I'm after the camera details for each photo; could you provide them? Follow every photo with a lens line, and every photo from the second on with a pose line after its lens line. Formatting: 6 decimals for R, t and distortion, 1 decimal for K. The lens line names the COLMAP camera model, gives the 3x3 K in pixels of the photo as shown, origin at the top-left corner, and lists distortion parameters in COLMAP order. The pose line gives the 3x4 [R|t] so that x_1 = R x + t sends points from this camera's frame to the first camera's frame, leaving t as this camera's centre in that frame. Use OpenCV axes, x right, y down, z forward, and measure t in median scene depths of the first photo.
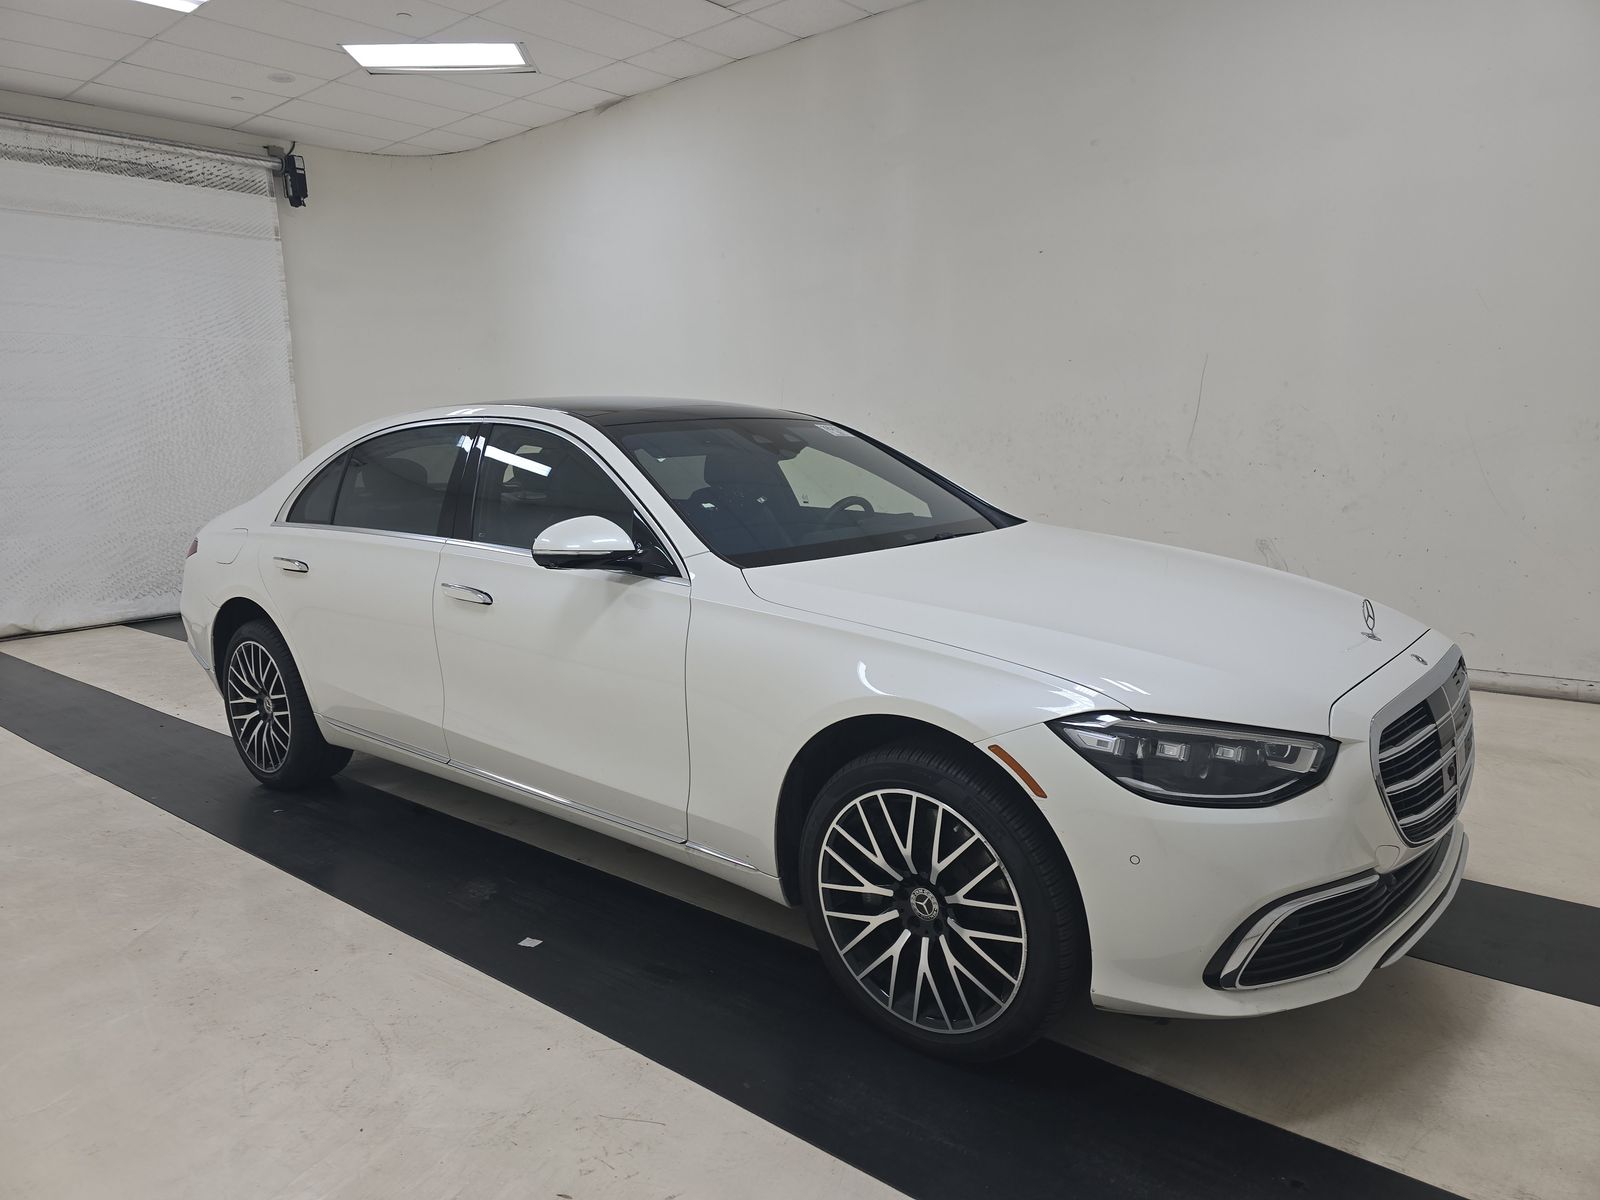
lens RADIAL K [[1070.2, 0, 802.8], [0, 1070.2, 600.0], [0, 0, 1]] dist [0.031523, -0.023573]
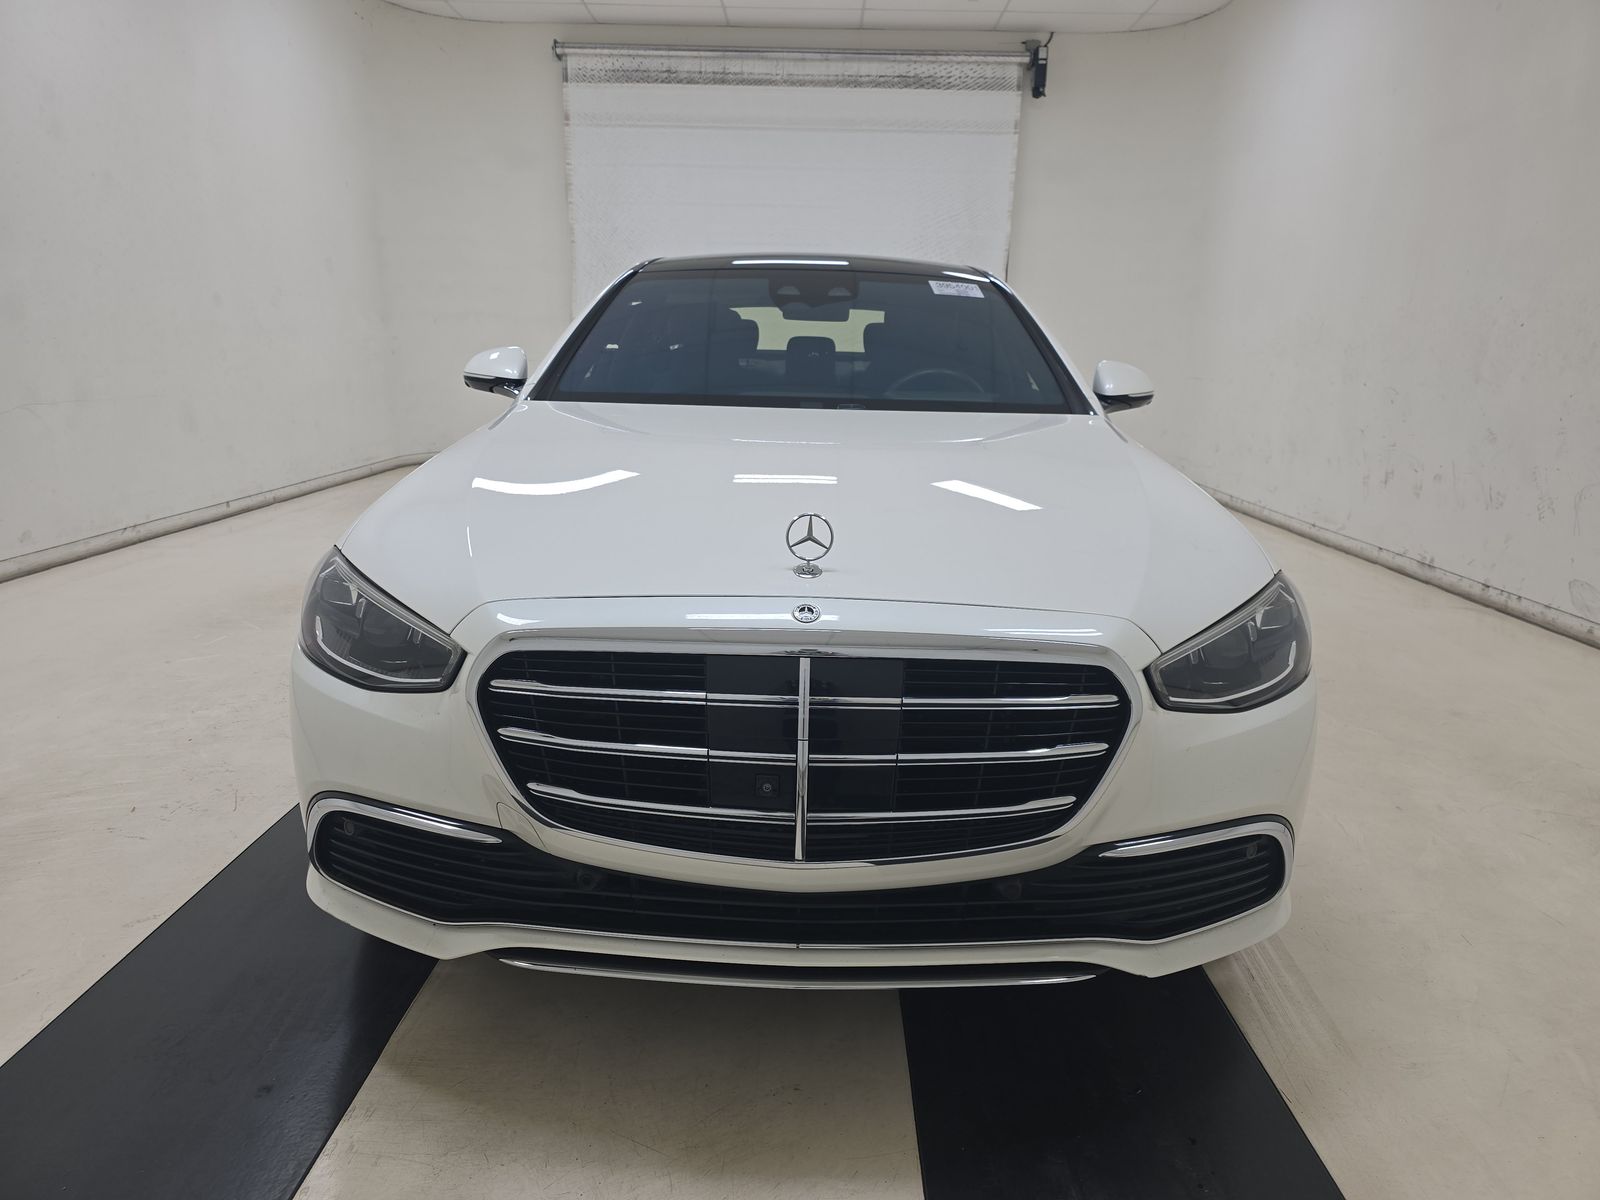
lens RADIAL K [[1070.2, 0, 801.7], [0, 1070.2, 599.5], [0, 0, 1]] dist [0.031523, -0.023573]
pose [[0.645707, 0.217885, -0.731839, 0.271823], [-0.158780, 0.975788, 0.150422, -0.011219], [0.746895, 0.019073, 0.664669, 0.153352]]
